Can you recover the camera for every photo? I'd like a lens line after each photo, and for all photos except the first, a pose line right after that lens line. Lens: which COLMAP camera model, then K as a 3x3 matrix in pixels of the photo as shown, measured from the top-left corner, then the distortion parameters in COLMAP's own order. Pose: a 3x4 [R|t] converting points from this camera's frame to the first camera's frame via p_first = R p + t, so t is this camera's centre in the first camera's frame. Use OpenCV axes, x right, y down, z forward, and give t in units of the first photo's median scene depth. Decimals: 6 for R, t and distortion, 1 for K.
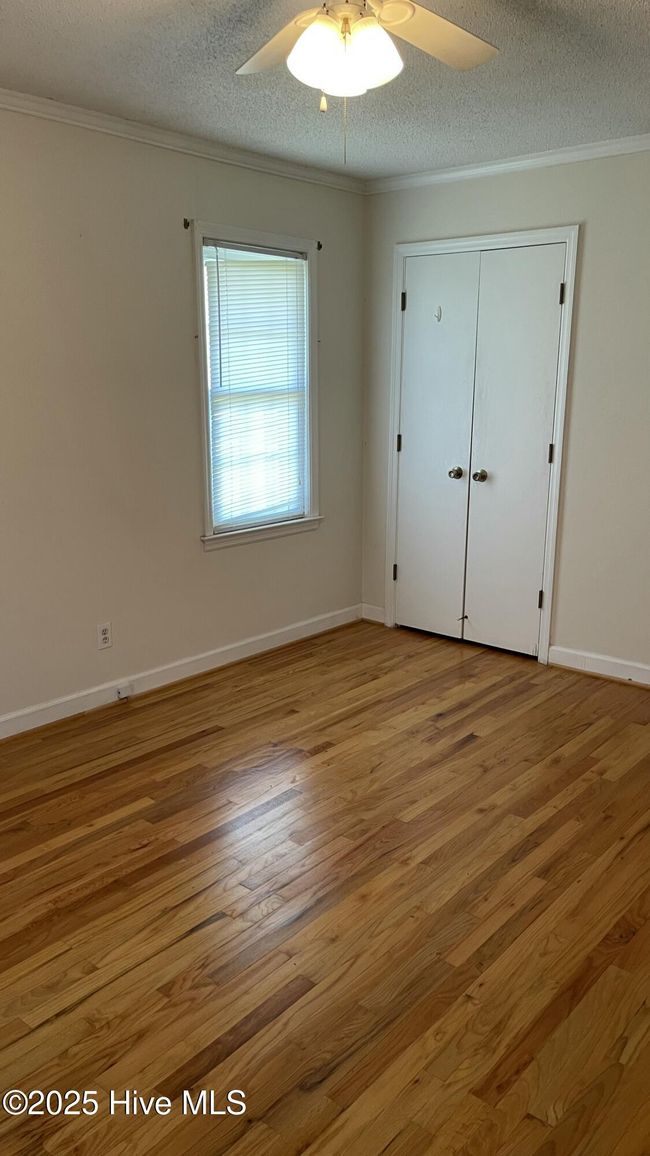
lens RADIAL K [[886.7, 0, 329.4], [0, 886.7, 576.2], [0, 0, 1]] dist [0.116435, -0.125510]
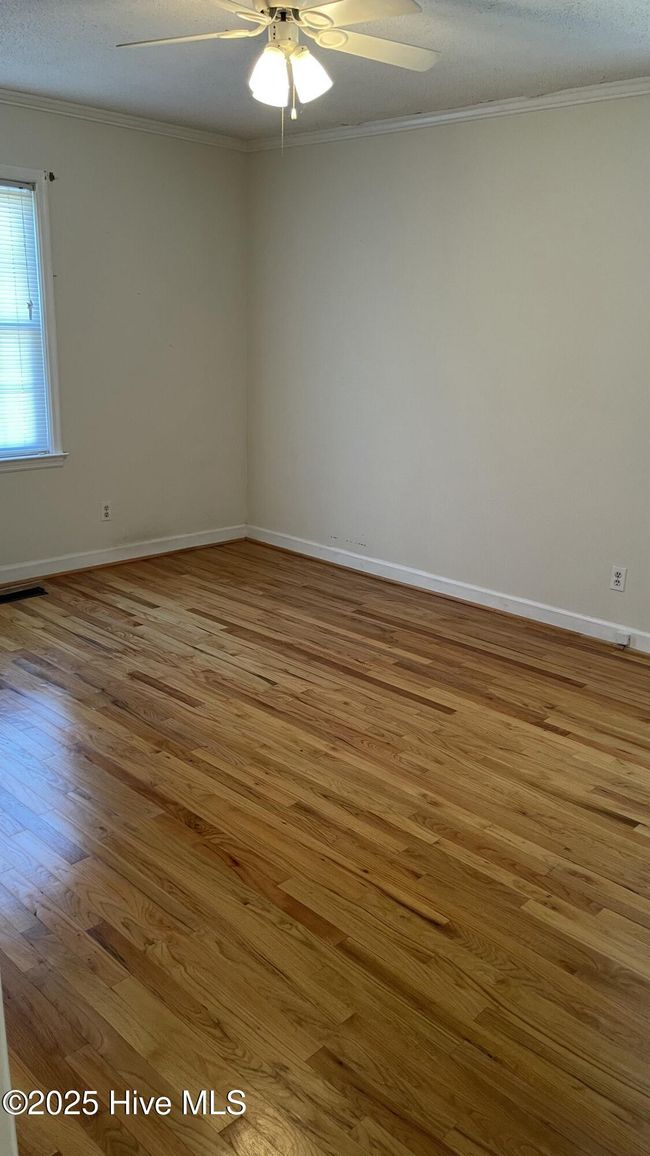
lens RADIAL K [[886.7, 0, 329.4], [0, 886.7, 576.2], [0, 0, 1]] dist [0.116435, -0.125510]
pose [[-0.088508, 0.262833, -0.960773, 1.013973], [-0.252109, 0.927241, 0.276884, -0.182837], [0.963643, 0.266726, -0.015806, 0.861719]]
